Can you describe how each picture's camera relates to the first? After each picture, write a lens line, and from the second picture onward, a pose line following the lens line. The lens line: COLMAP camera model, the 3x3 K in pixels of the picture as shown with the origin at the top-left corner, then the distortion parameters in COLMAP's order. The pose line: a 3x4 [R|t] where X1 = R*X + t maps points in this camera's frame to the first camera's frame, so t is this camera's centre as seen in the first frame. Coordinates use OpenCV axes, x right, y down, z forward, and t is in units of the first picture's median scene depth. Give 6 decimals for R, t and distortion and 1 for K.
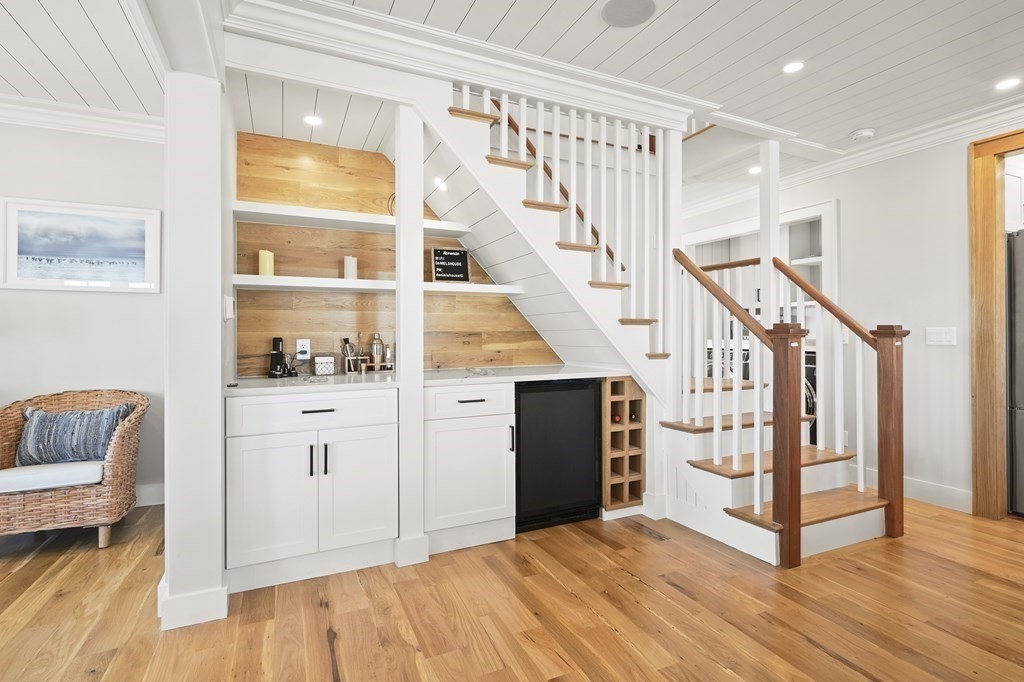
lens RADIAL K [[476.7, 0, 505.0], [0, 476.7, 332.8], [0, 0, 1]] dist [-0.001461, 0.000885]
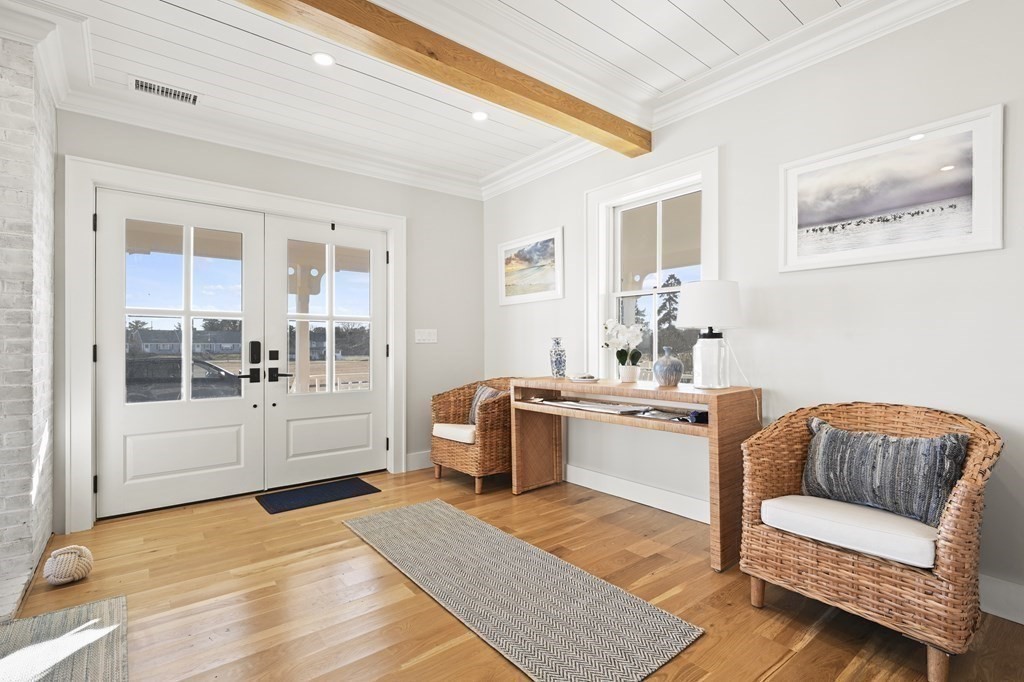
lens RADIAL K [[476.7, 0, 508.7], [0, 476.7, 341.0], [0, 0, 1]] dist [-0.001461, 0.000885]
pose [[0.258950, -0.006597, -0.965868, -0.387773], [0.002935, 0.999977, -0.006043, 0.036492], [0.965886, -0.001270, 0.258964, 0.328781]]
